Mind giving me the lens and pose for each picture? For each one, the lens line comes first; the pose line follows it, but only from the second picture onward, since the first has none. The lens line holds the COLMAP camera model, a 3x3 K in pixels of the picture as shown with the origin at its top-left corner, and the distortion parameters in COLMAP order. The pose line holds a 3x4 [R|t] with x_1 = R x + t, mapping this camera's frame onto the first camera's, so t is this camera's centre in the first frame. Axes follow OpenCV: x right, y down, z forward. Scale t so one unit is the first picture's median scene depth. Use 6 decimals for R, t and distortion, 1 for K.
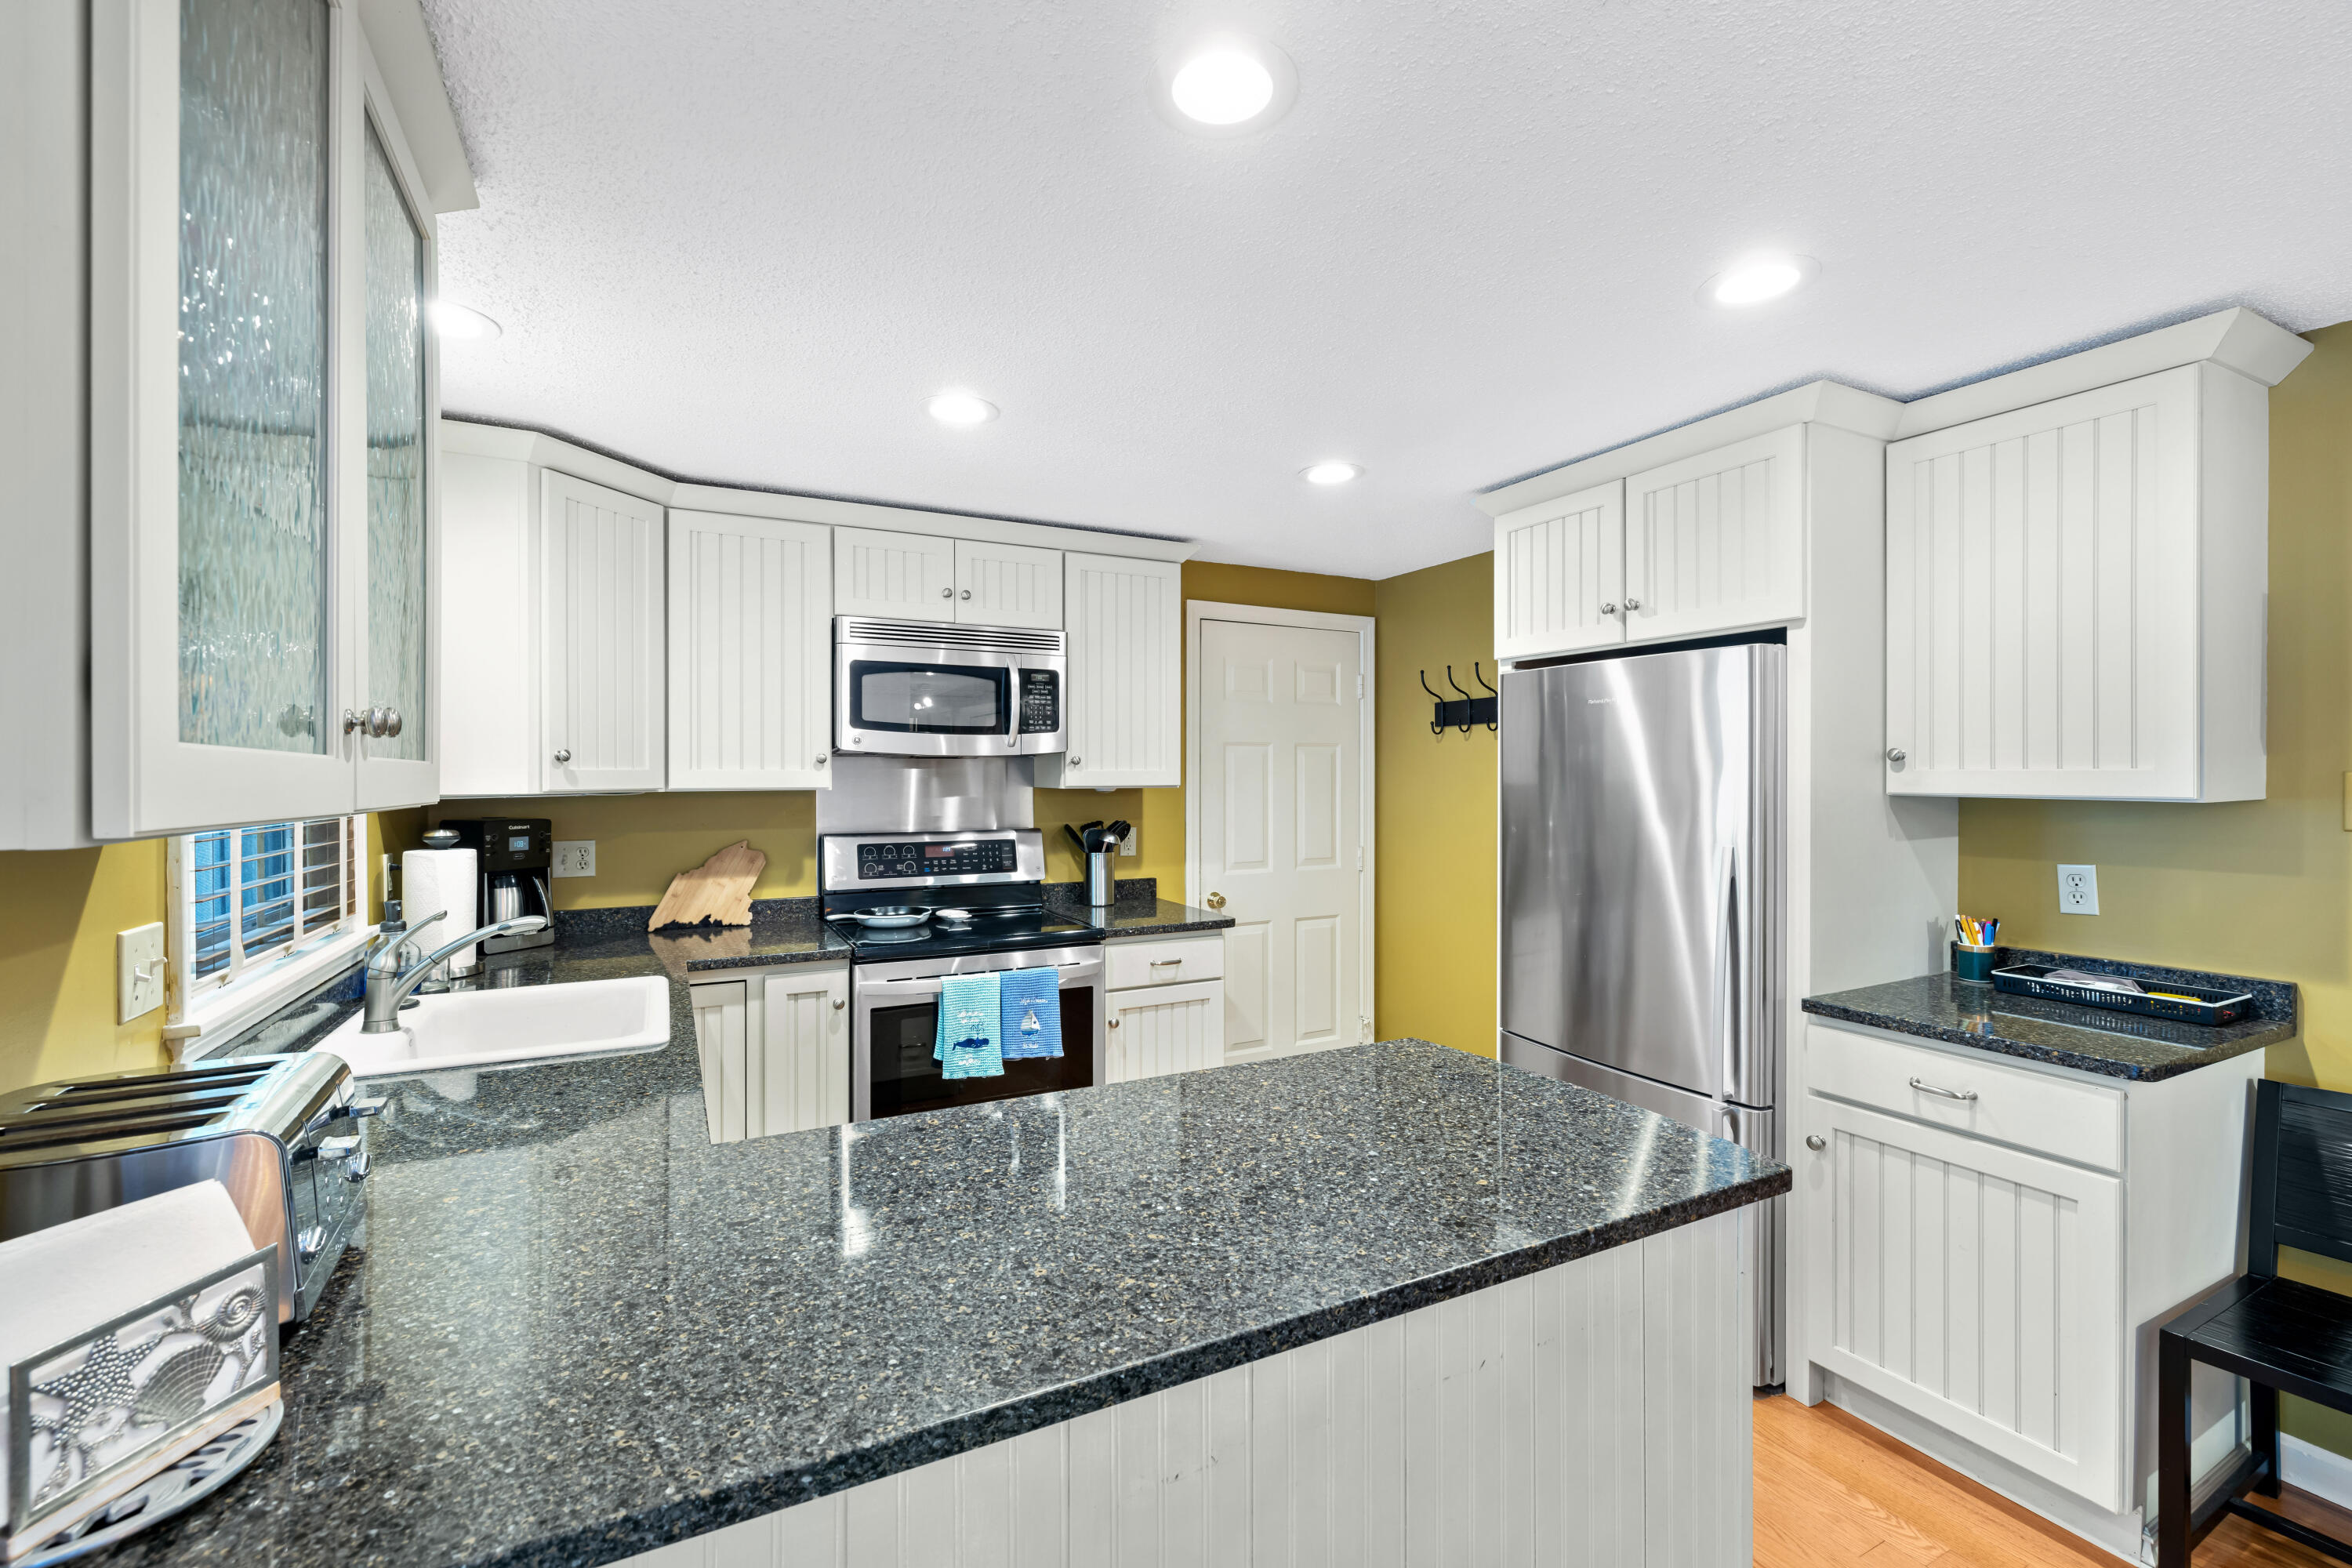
lens RADIAL K [[1005.2, 0, 1163.4], [0, 1005.2, 759.3], [0, 0, 1]] dist [-0.000562, -0.000163]
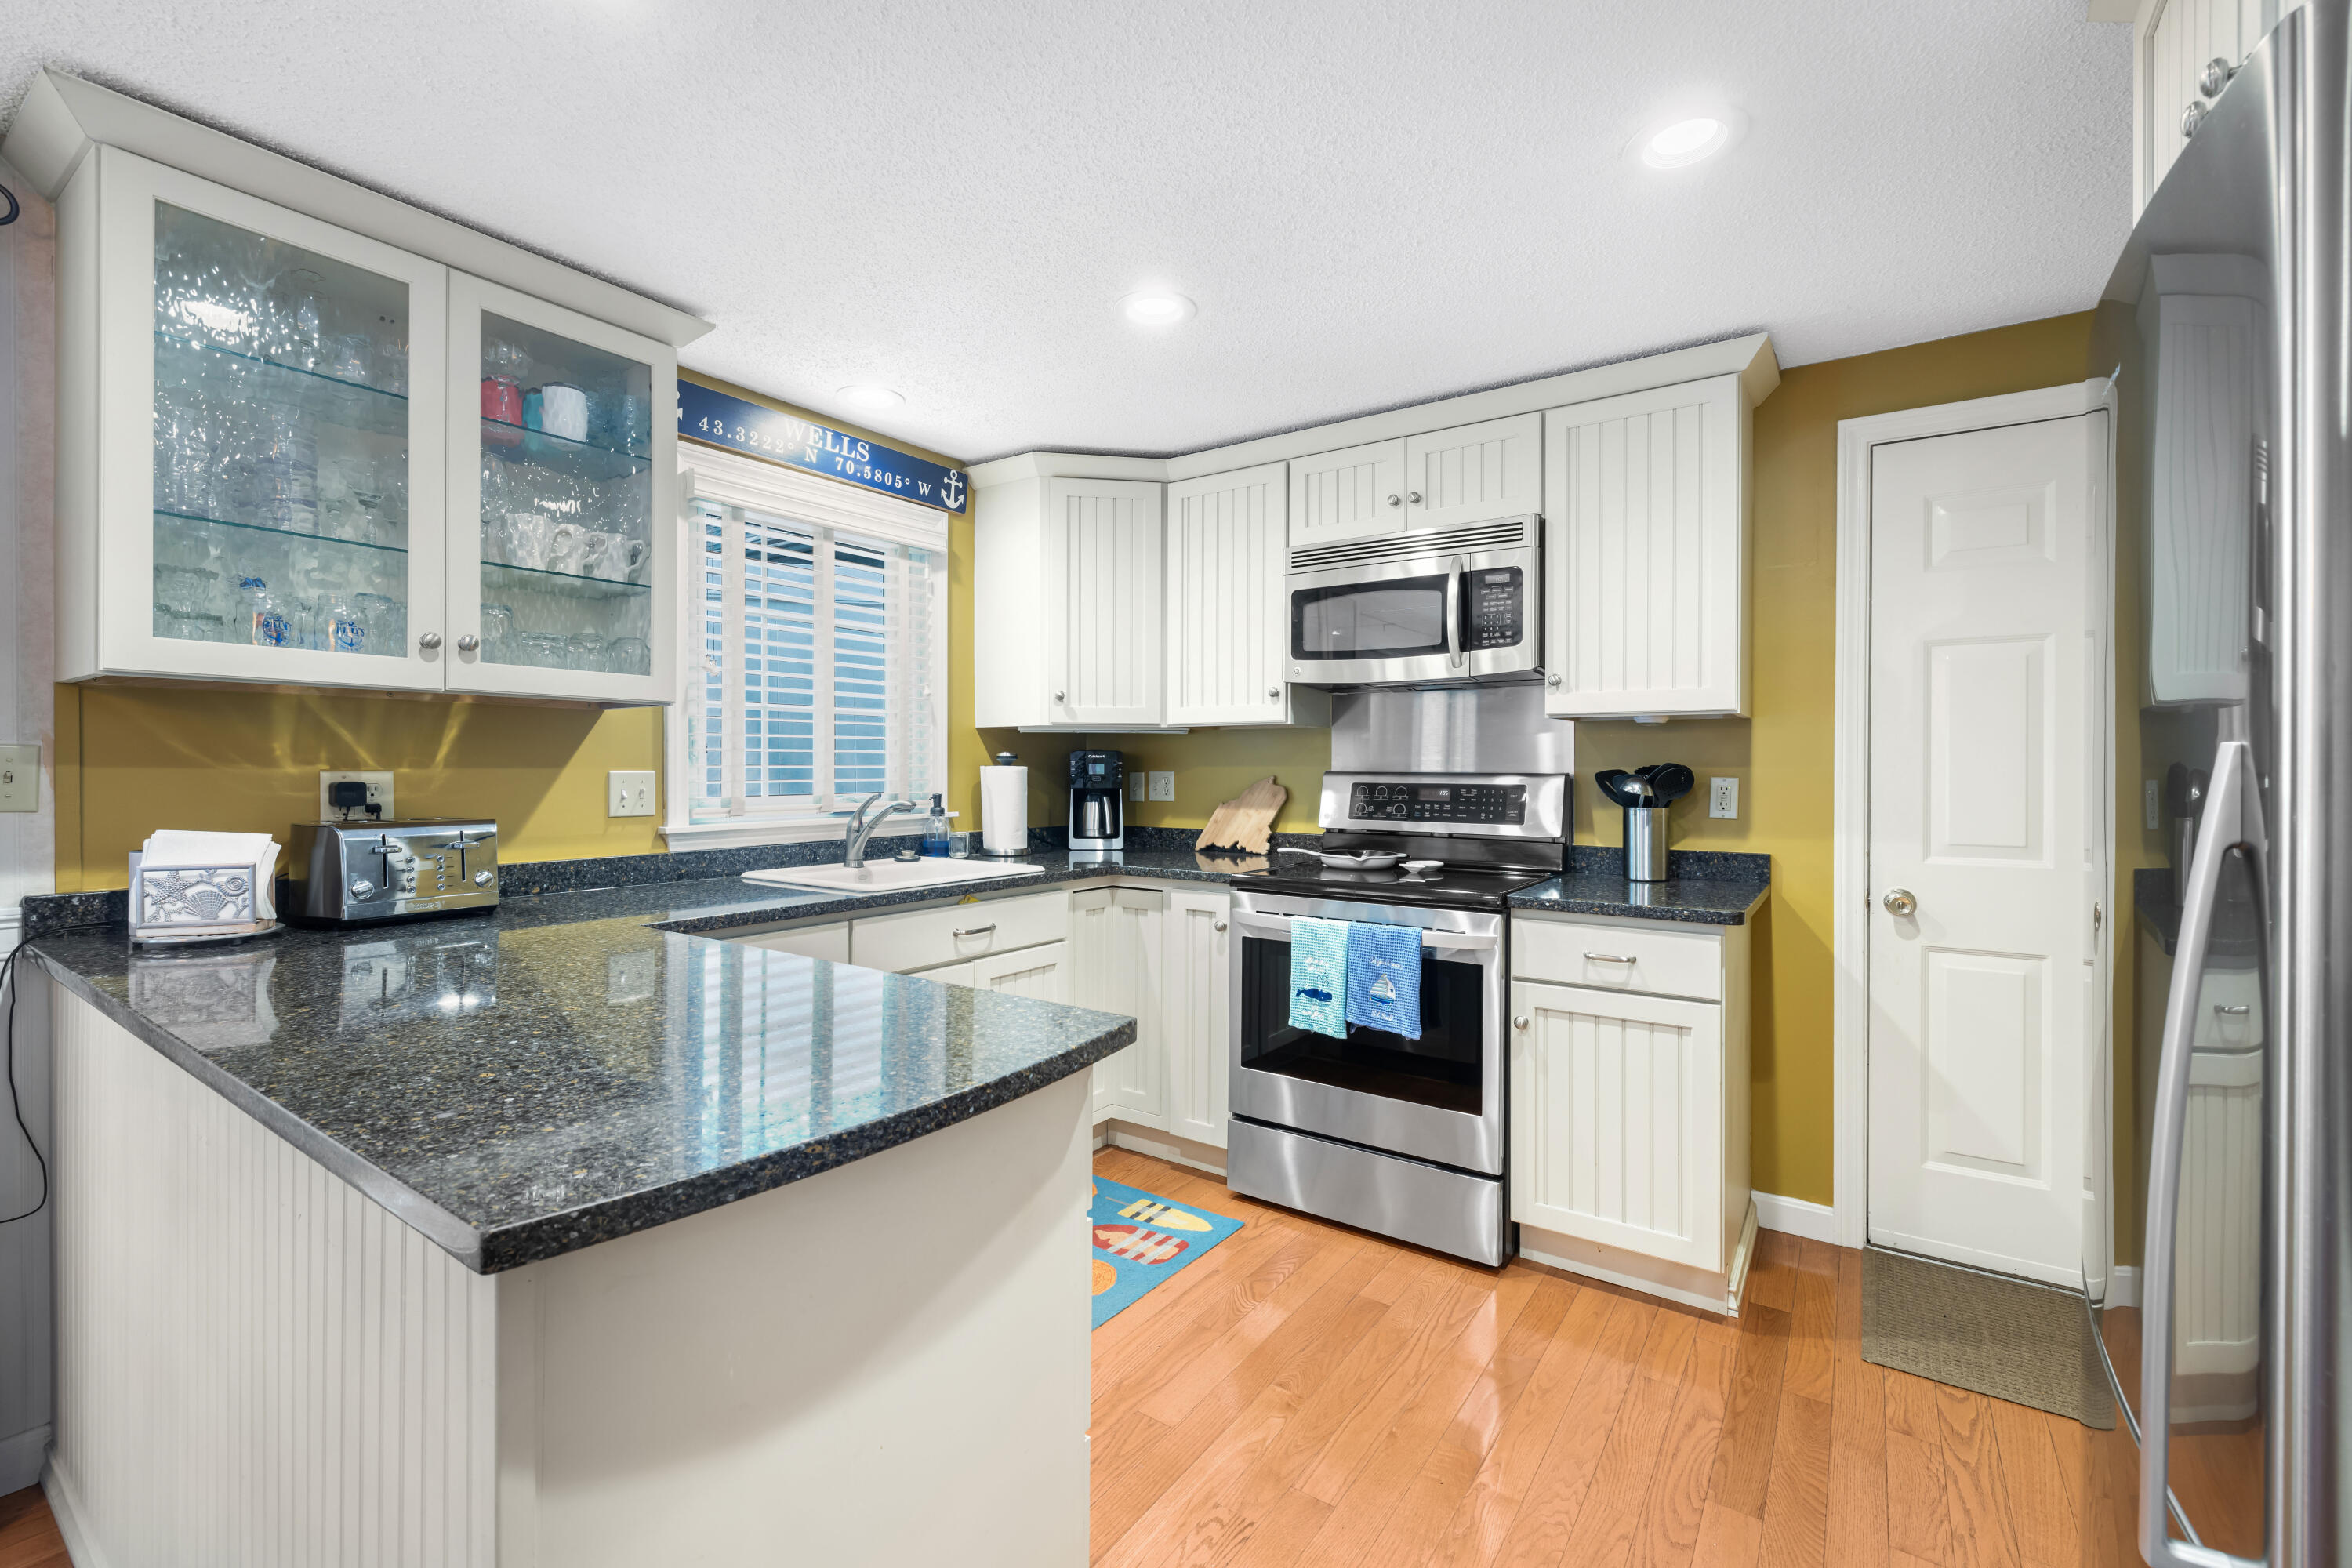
lens RADIAL K [[1005.2, 0, 1194.3], [0, 1005.2, 758.0], [0, 0, 1]] dist [-0.000562, -0.000163]
pose [[0.477120, -0.006304, -0.878816, 0.488836], [0.012150, 0.999926, -0.000576, 0.061787], [0.878754, -0.010403, 0.477161, 0.423327]]
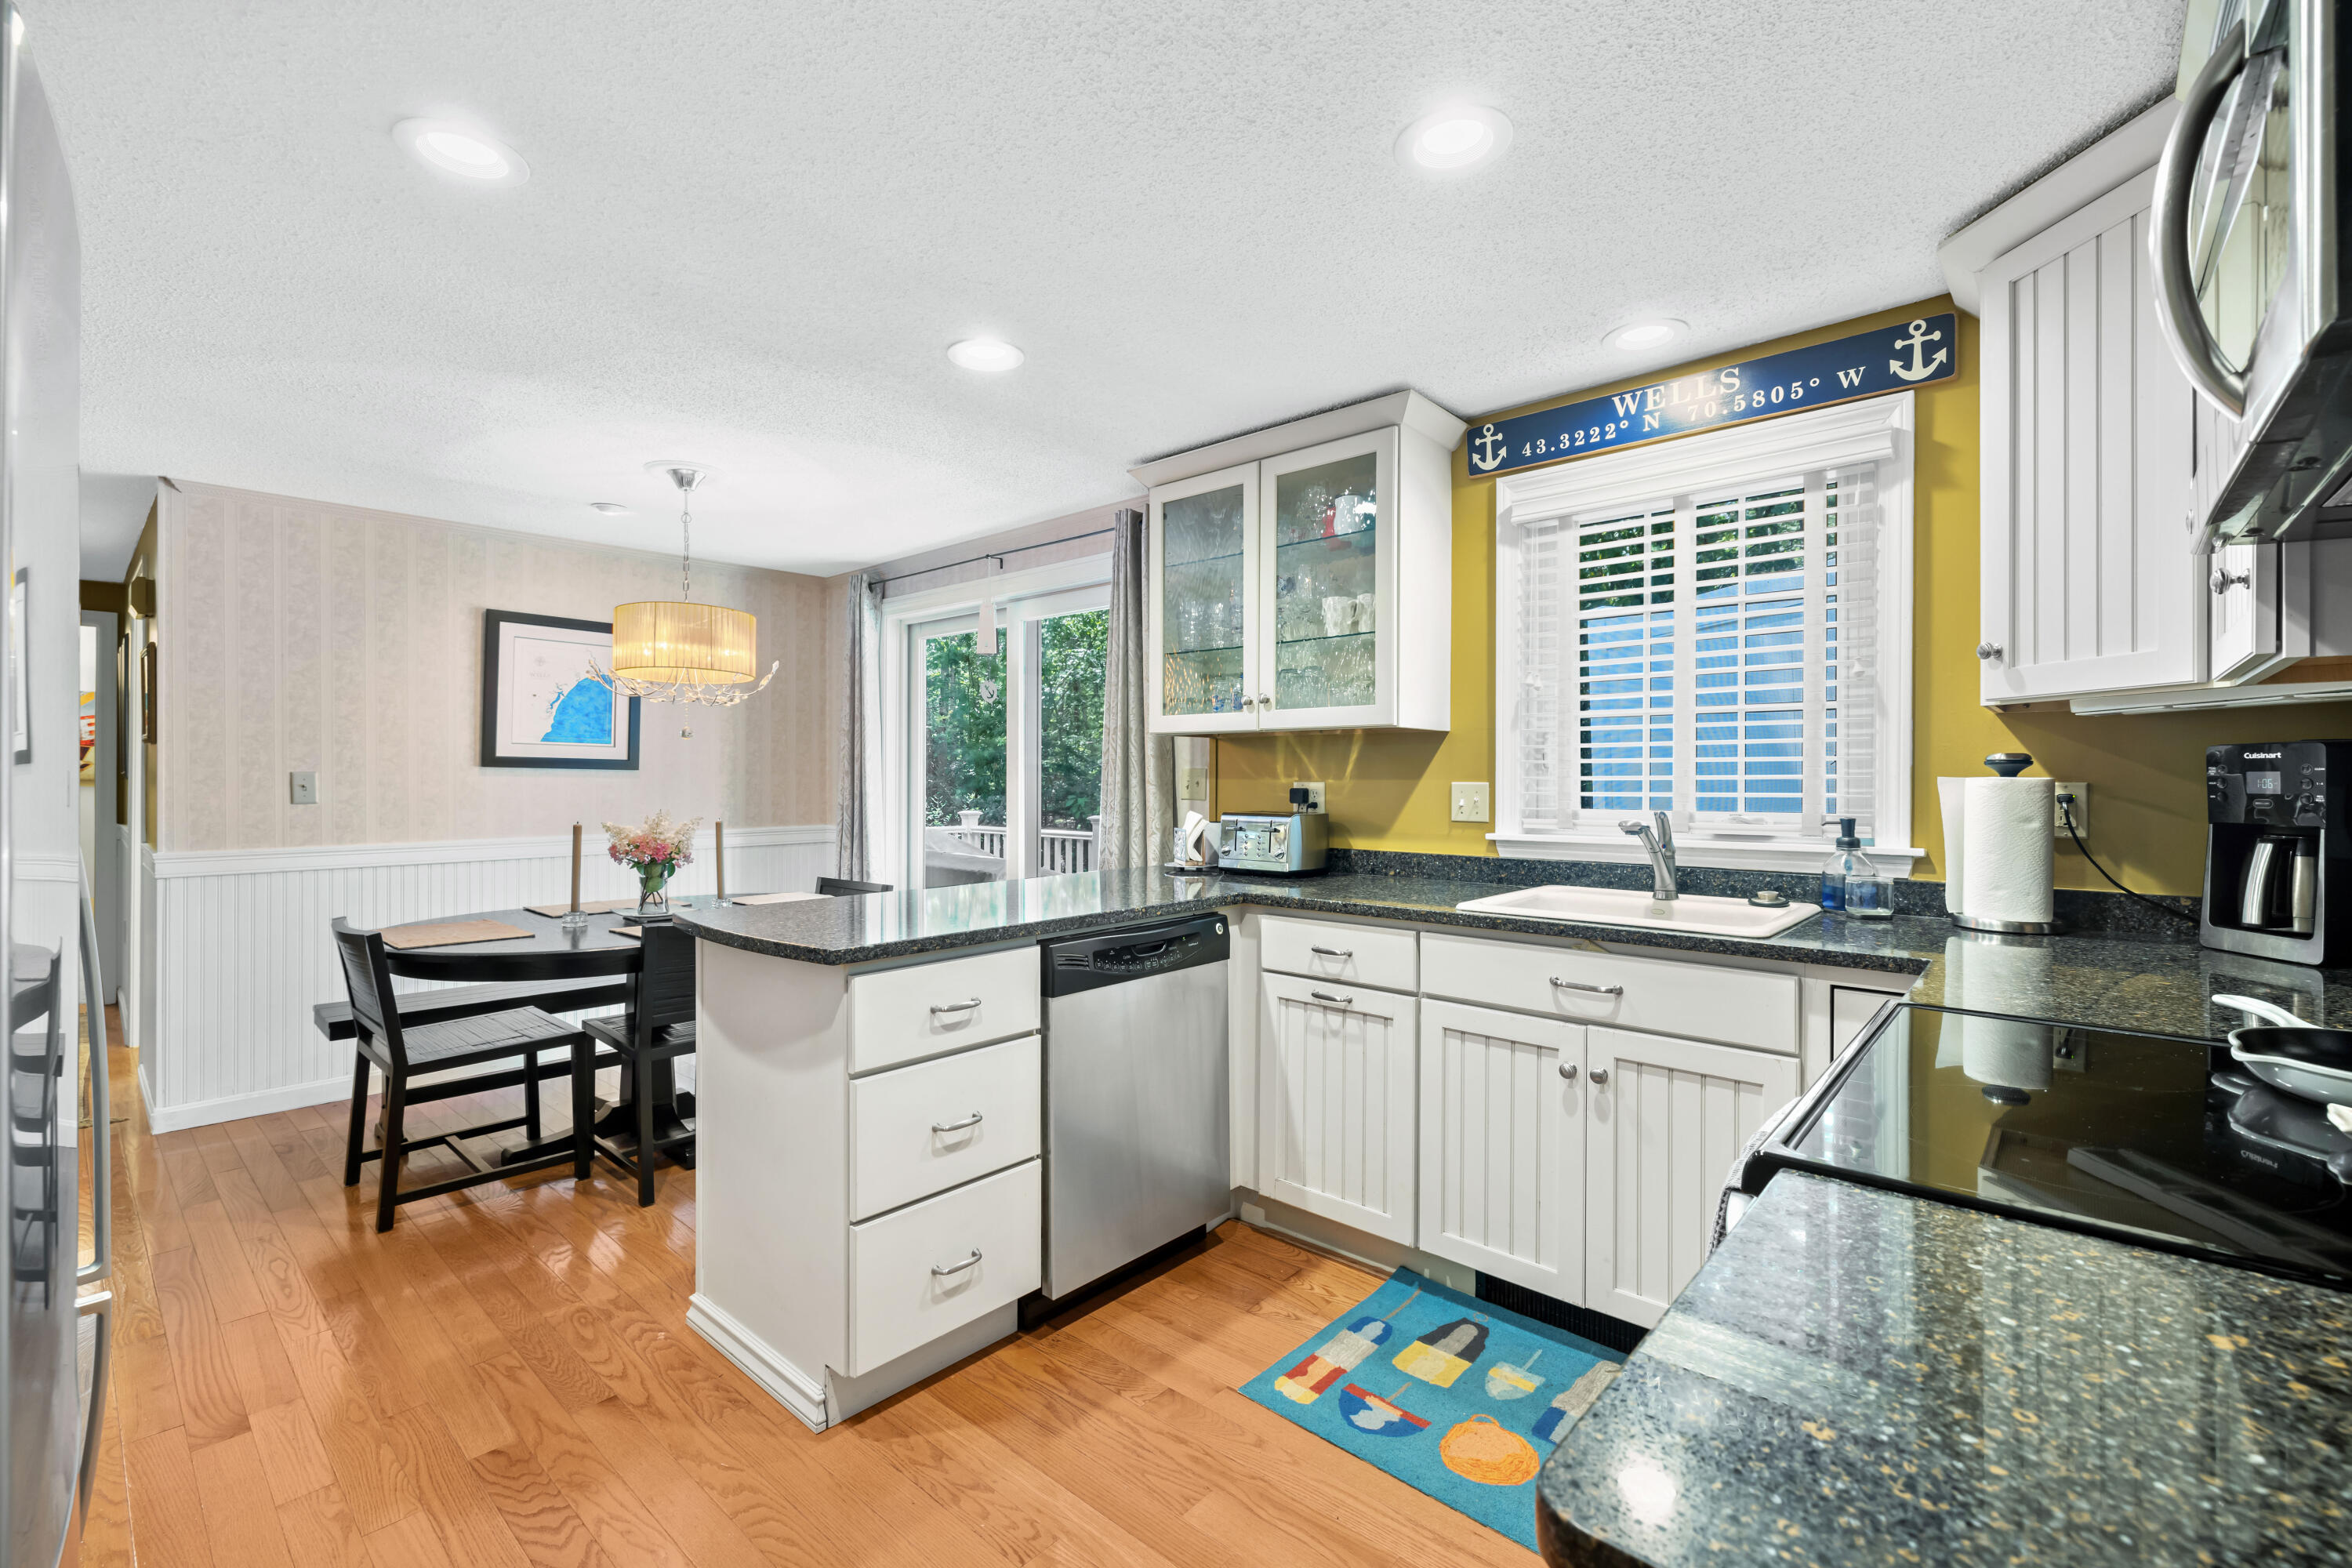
lens RADIAL K [[1005.2, 0, 1170.9], [0, 1005.2, 777.1], [0, 0, 1]] dist [-0.000562, -0.000163]
pose [[-0.936465, -0.001388, -0.350759, 0.164032], [0.005195, 0.999828, -0.017827, 0.075669], [0.350723, -0.018517, -0.936296, 1.150562]]
